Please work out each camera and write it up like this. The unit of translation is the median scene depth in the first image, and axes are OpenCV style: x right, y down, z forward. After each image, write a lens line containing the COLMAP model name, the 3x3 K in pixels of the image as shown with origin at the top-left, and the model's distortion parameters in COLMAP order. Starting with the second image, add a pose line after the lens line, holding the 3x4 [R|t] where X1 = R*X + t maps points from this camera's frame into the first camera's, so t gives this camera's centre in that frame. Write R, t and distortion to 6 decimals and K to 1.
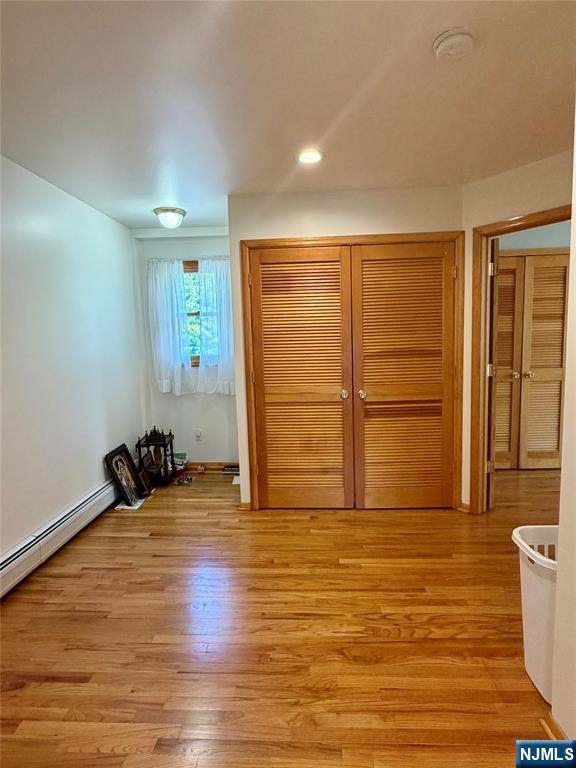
lens RADIAL K [[423.8, 0, 289.6], [0, 423.8, 384.1], [0, 0, 1]] dist [0.001143, -0.001606]
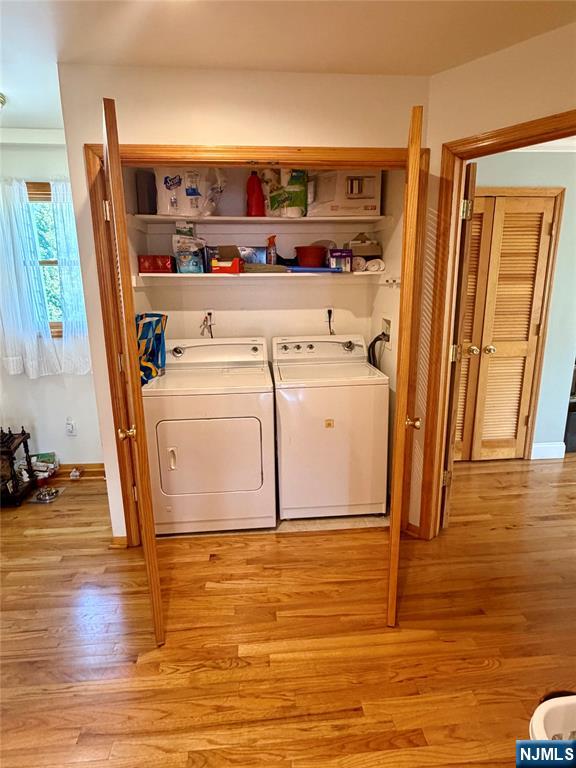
lens RADIAL K [[423.8, 0, 287.0], [0, 423.8, 383.8], [0, 0, 1]] dist [0.001143, -0.001606]
pose [[0.991235, -0.012495, 0.131517, 0.084381], [-0.002848, 0.993264, 0.115834, -0.059989], [-0.132078, -0.115194, 0.984523, 0.289375]]
